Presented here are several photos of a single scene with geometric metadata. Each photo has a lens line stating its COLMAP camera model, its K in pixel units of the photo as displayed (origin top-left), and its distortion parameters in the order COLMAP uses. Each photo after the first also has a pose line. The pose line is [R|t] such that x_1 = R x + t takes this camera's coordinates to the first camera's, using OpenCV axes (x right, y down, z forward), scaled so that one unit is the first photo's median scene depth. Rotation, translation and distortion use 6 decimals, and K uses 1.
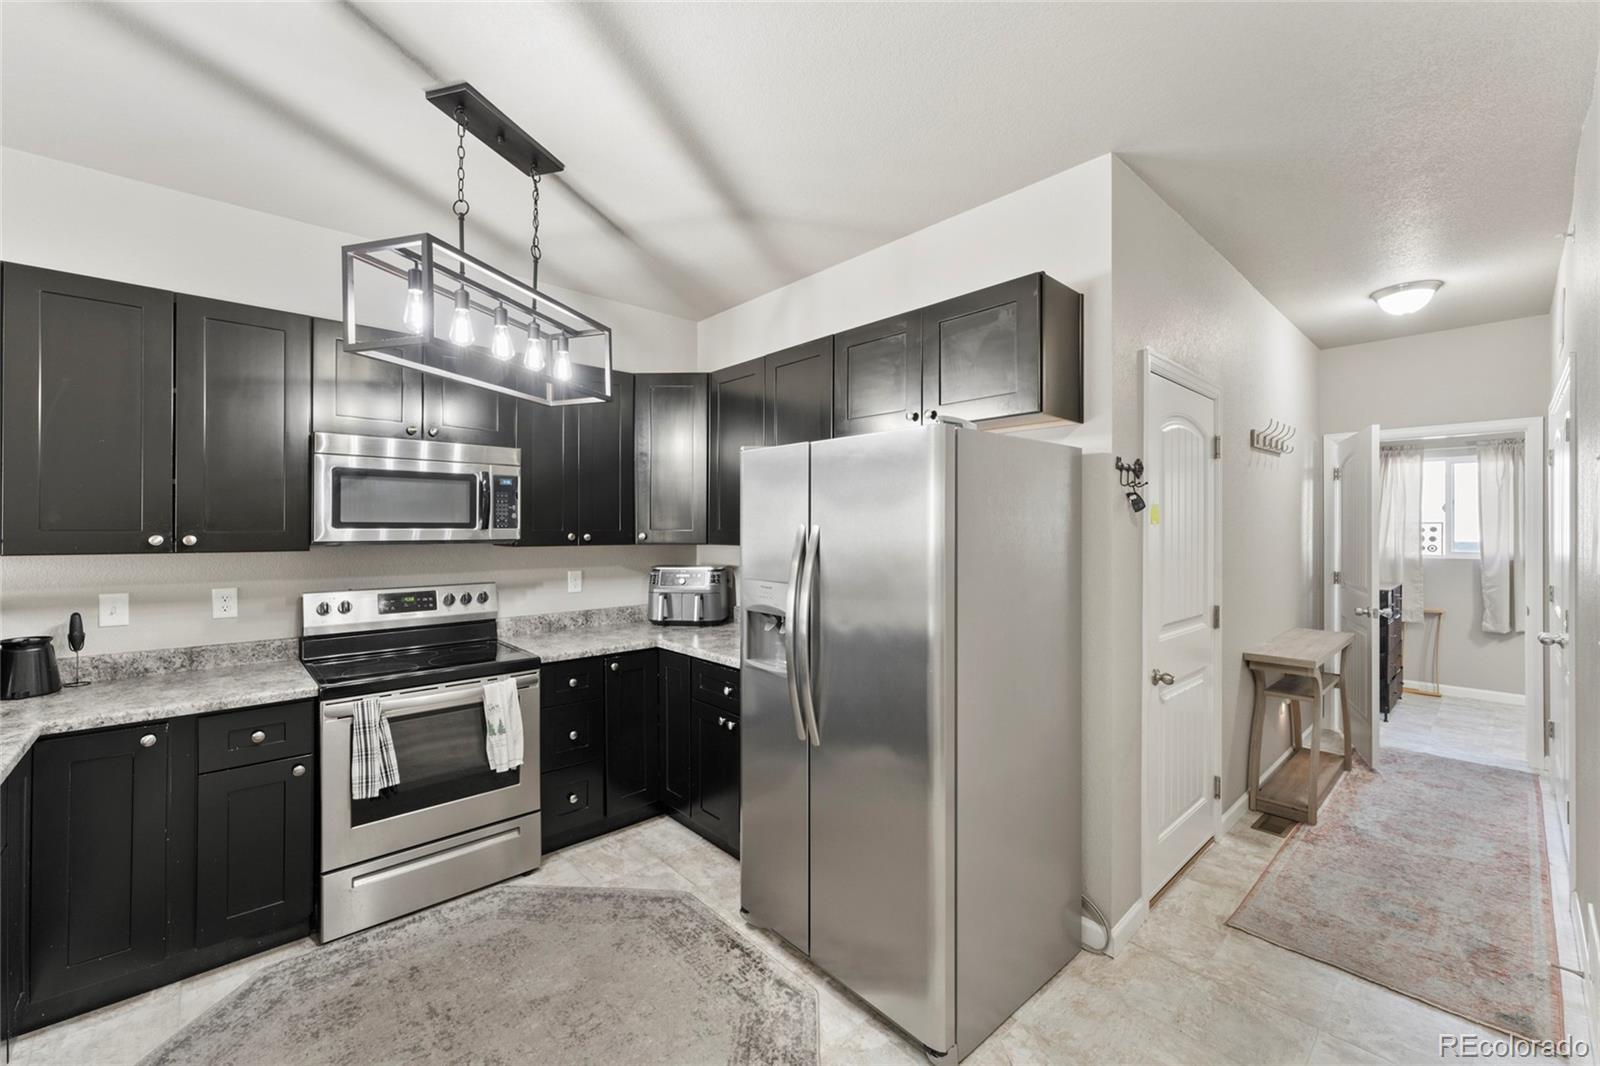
lens RADIAL K [[642.7, 0, 801.8], [0, 642.7, 527.0], [0, 0, 1]] dist [-0.000506, -0.000181]
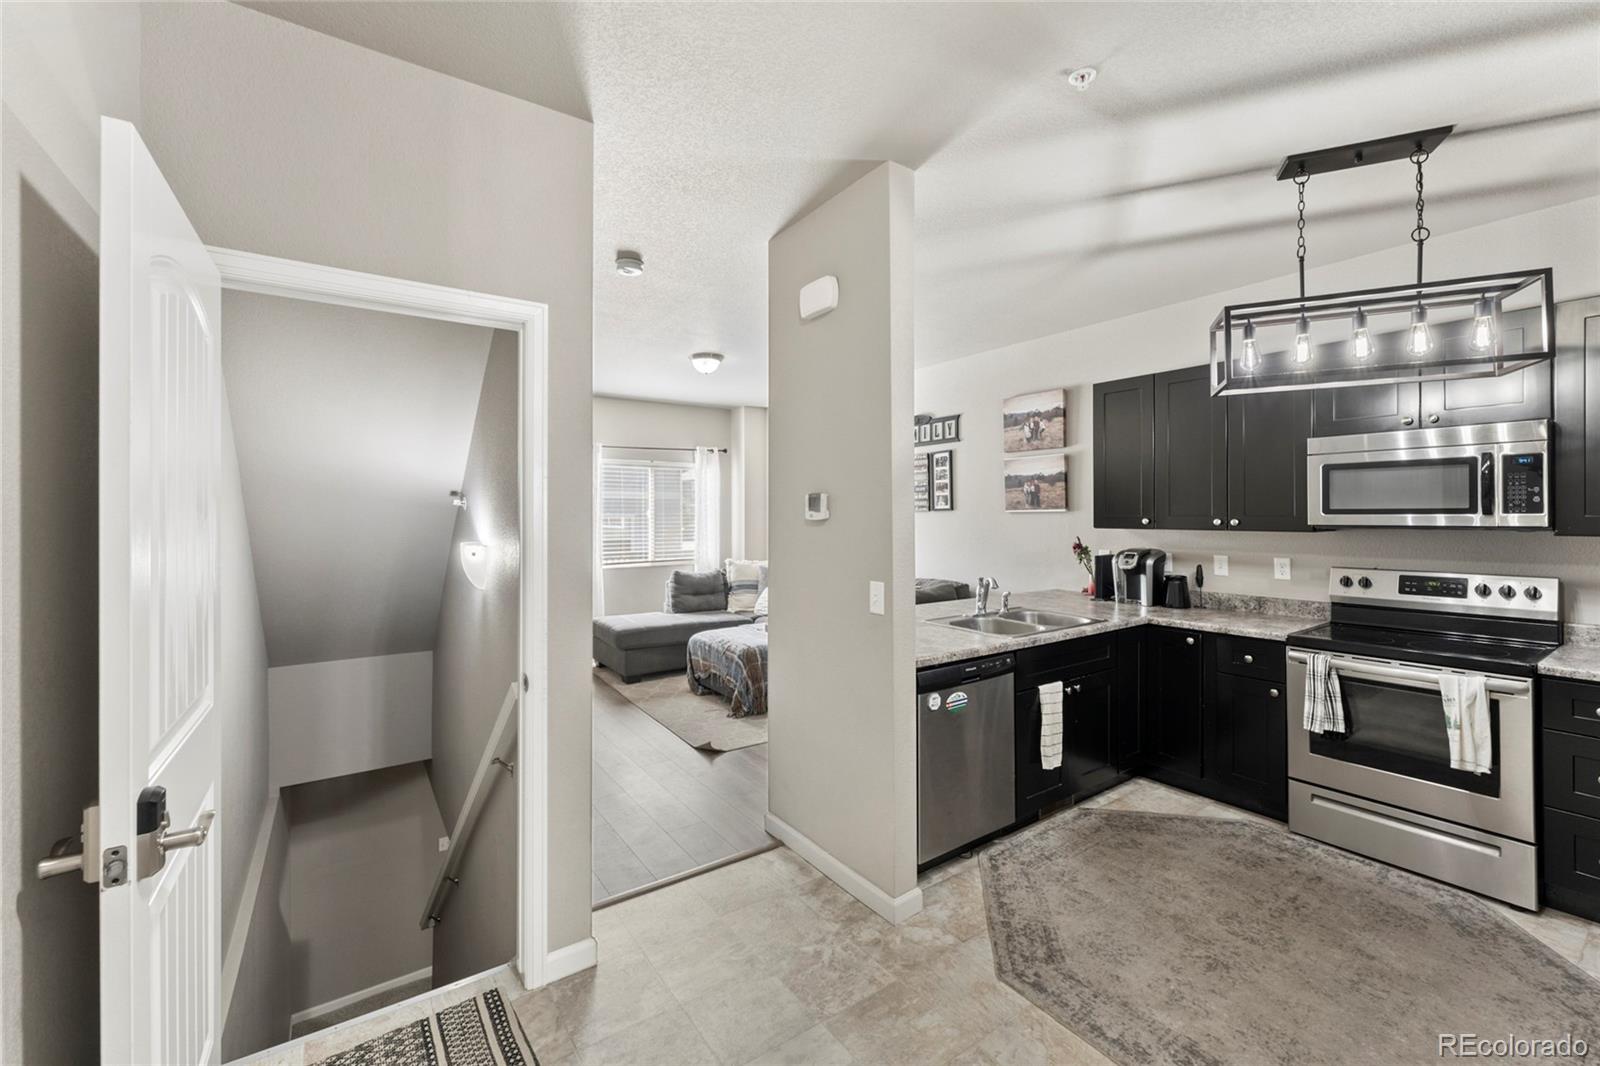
lens RADIAL K [[642.7, 0, 808.1], [0, 642.7, 516.1], [0, 0, 1]] dist [-0.000506, -0.000181]
pose [[-0.115395, 0.002121, -0.993317, 0.635422], [0.004922, 0.999987, 0.001563, -0.001342], [0.993308, -0.004709, -0.115404, 0.167008]]
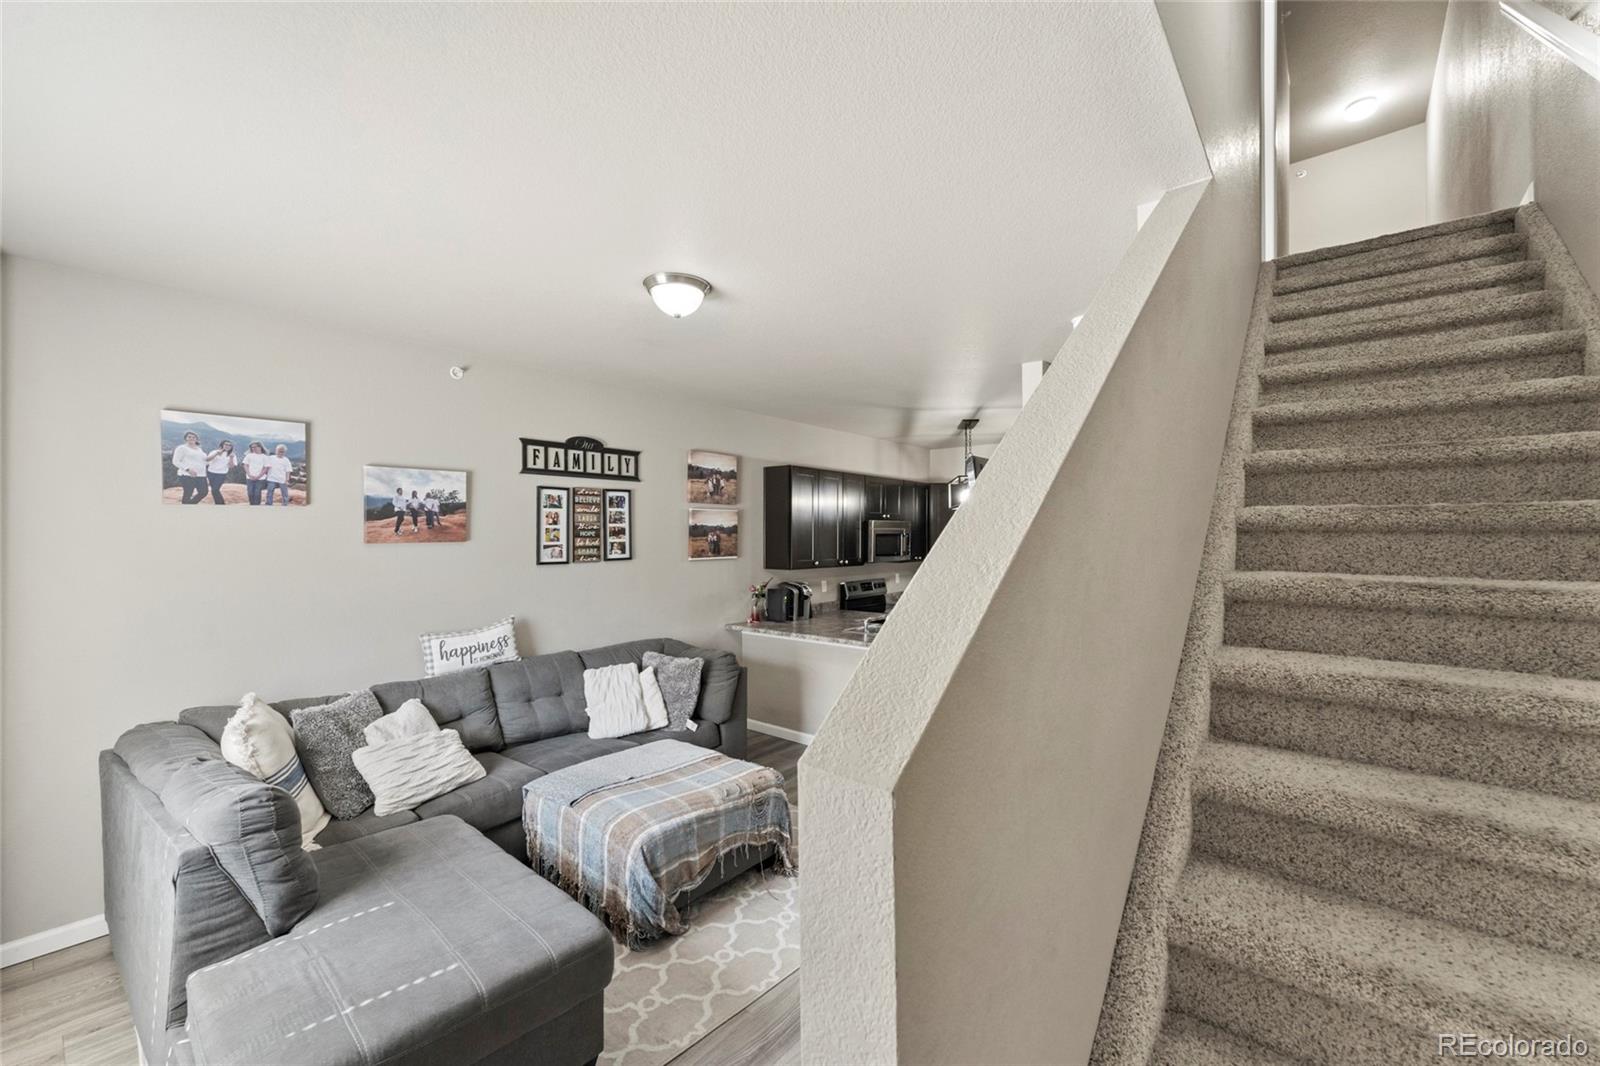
lens RADIAL K [[642.7, 0, 797.6], [0, 642.7, 539.8], [0, 0, 1]] dist [-0.000506, -0.000181]
pose [[0.990530, -0.002949, 0.137266, -1.472554], [0.002021, 0.999974, 0.006903, -0.090637], [-0.137283, -0.006560, 0.990510, -1.629098]]
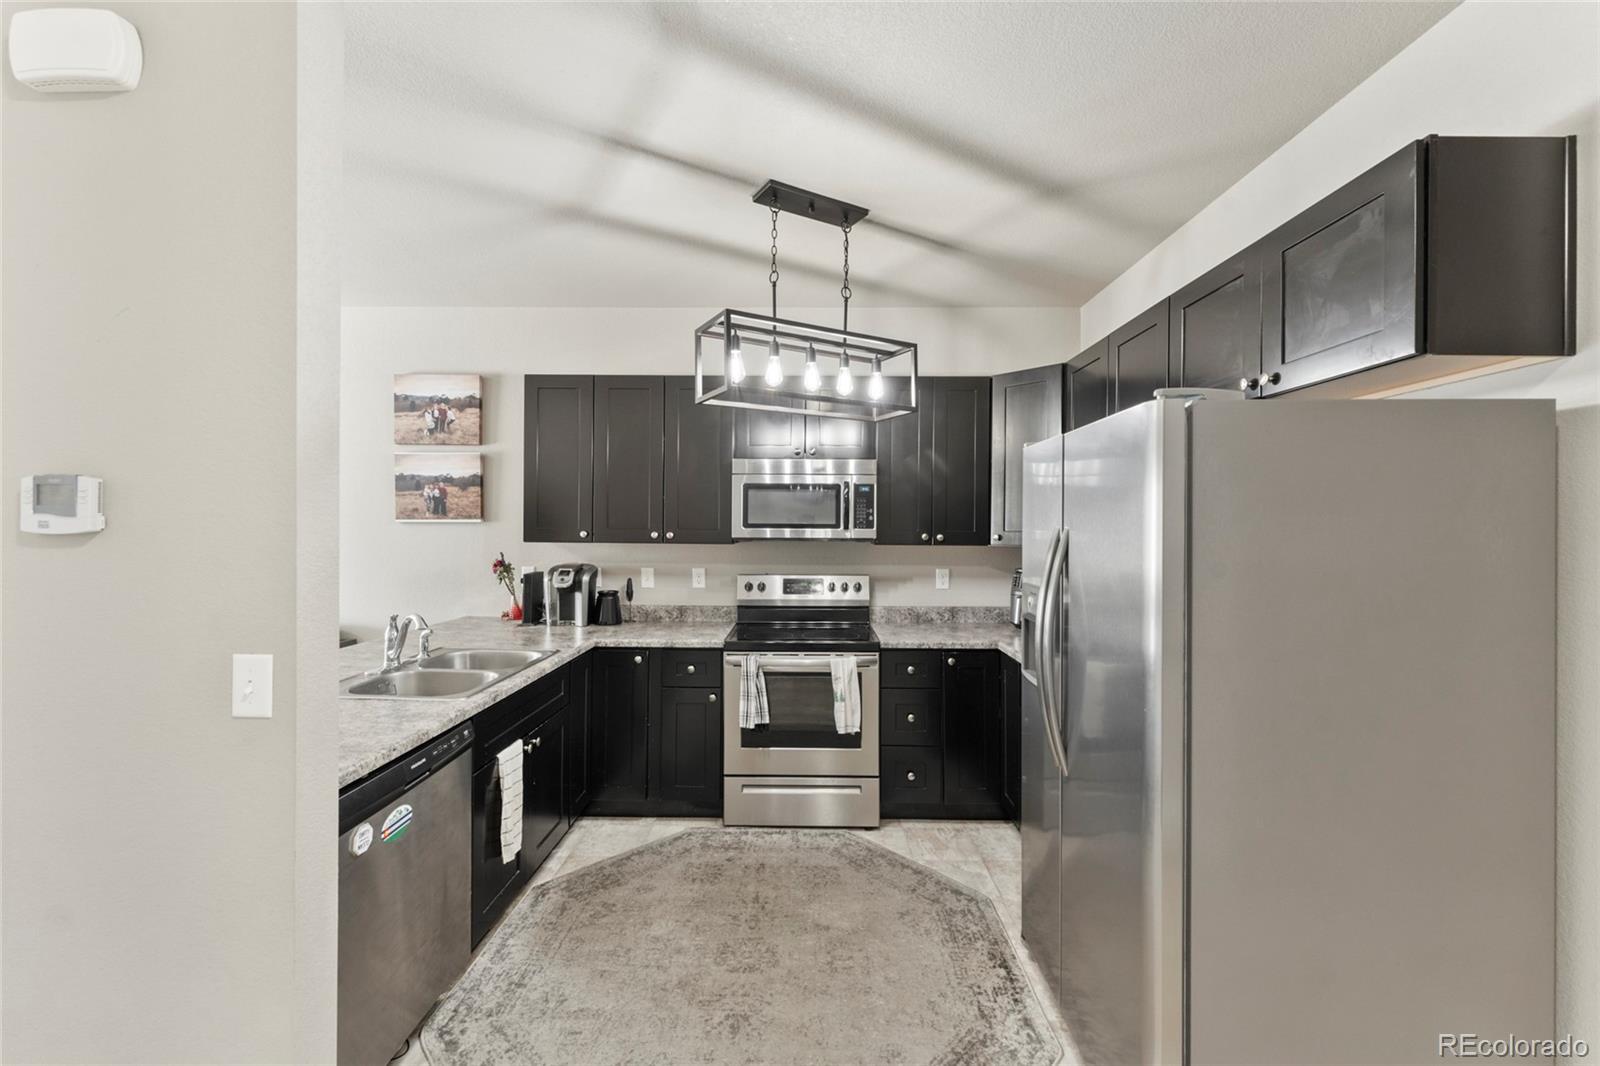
lens RADIAL K [[642.7, 0, 796.8], [0, 642.7, 525.6], [0, 0, 1]] dist [-0.000506, -0.000181]
pose [[0.728075, 0.002778, -0.685491, 0.306622], [-0.005101, 0.999986, -0.001365, -0.001649], [0.685478, 0.004491, 0.728079, 0.083239]]
